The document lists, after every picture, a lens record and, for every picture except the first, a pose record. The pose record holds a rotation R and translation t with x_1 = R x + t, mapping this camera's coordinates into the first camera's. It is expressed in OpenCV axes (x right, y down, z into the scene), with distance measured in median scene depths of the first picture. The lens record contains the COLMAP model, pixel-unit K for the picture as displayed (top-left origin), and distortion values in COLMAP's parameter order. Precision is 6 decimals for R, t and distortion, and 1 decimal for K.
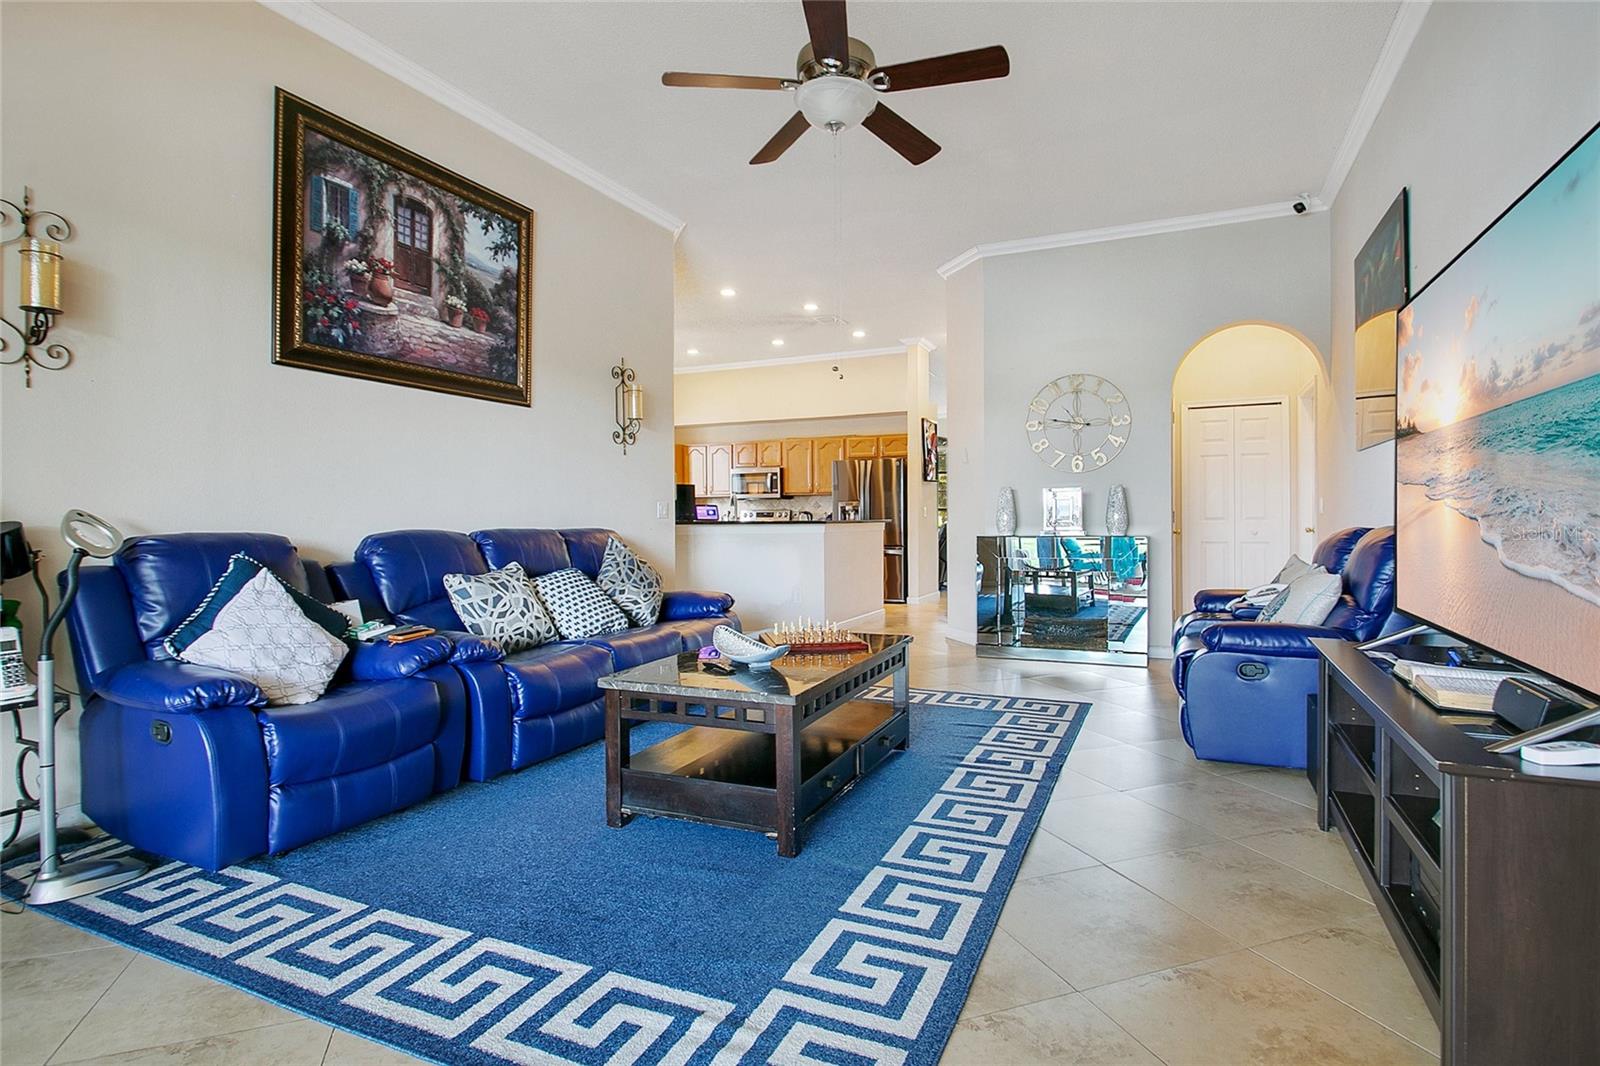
lens RADIAL K [[777.9, 0, 817.2], [0, 777.9, 516.7], [0, 0, 1]] dist [-0.009028, -0.001108]
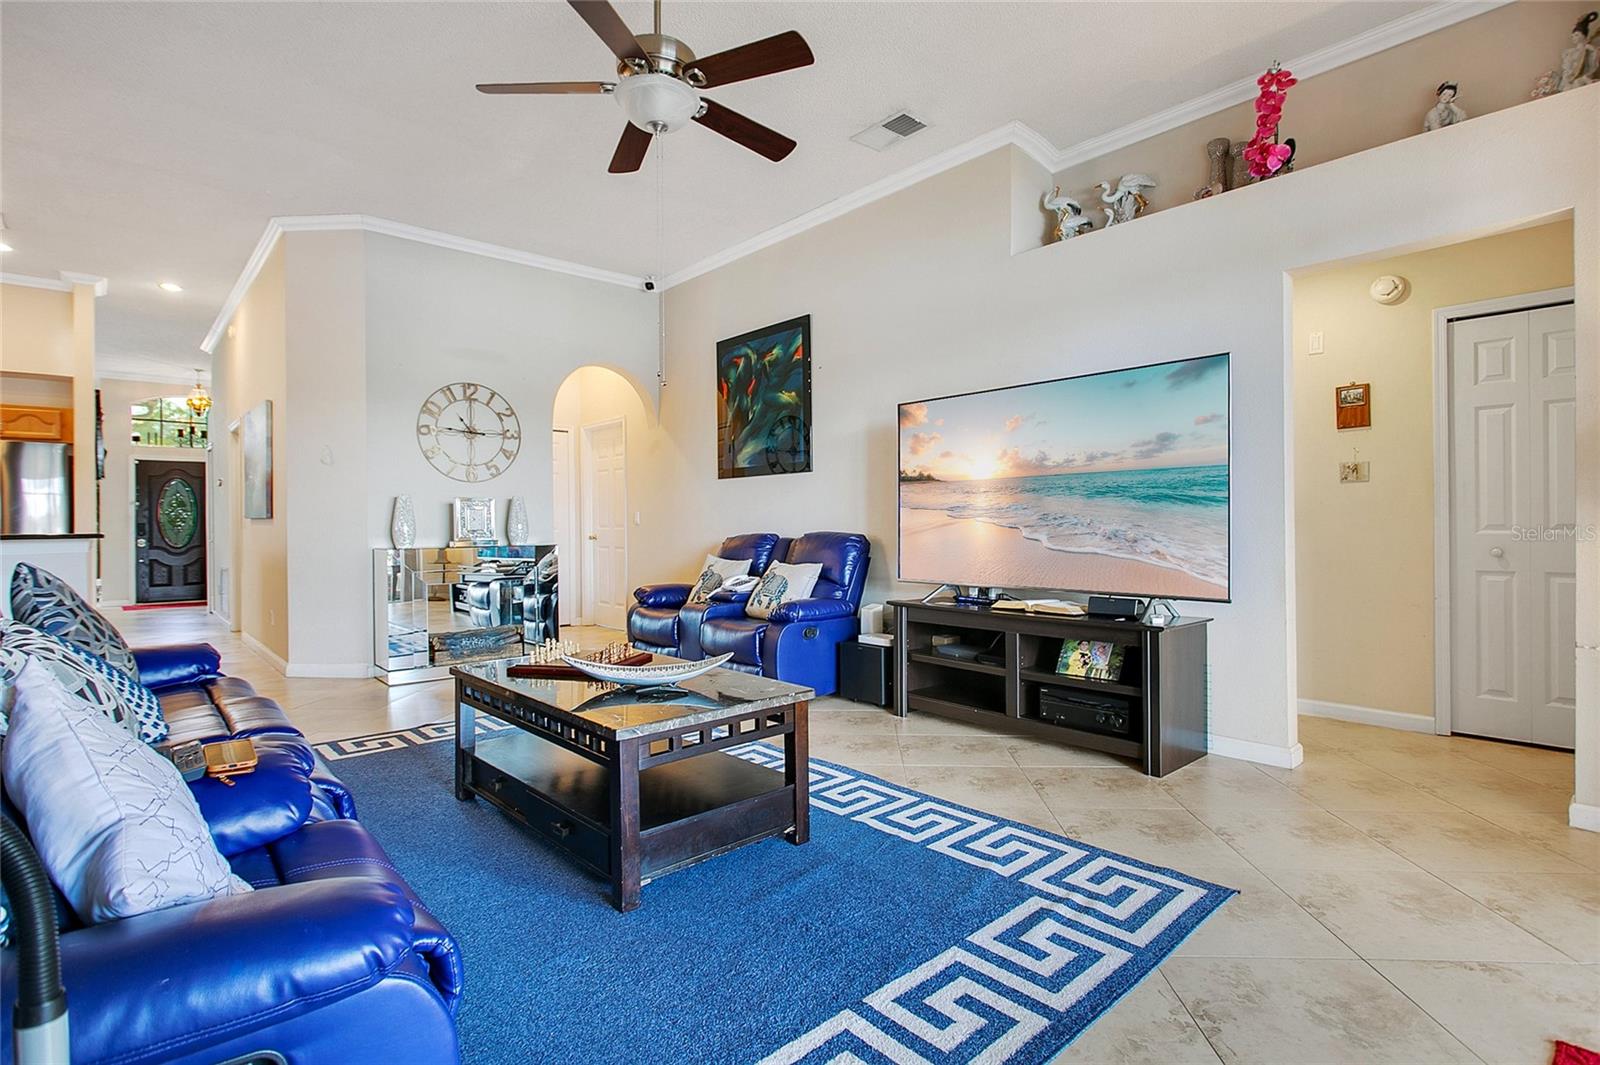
lens RADIAL K [[777.9, 0, 774.8], [0, 777.9, 531.2], [0, 0, 1]] dist [-0.009028, -0.001108]
pose [[0.435788, -0.005762, 0.900031, -1.225447], [0.000330, 0.999980, 0.006242, -0.000559], [-0.900049, -0.002424, 0.435781, 0.680754]]
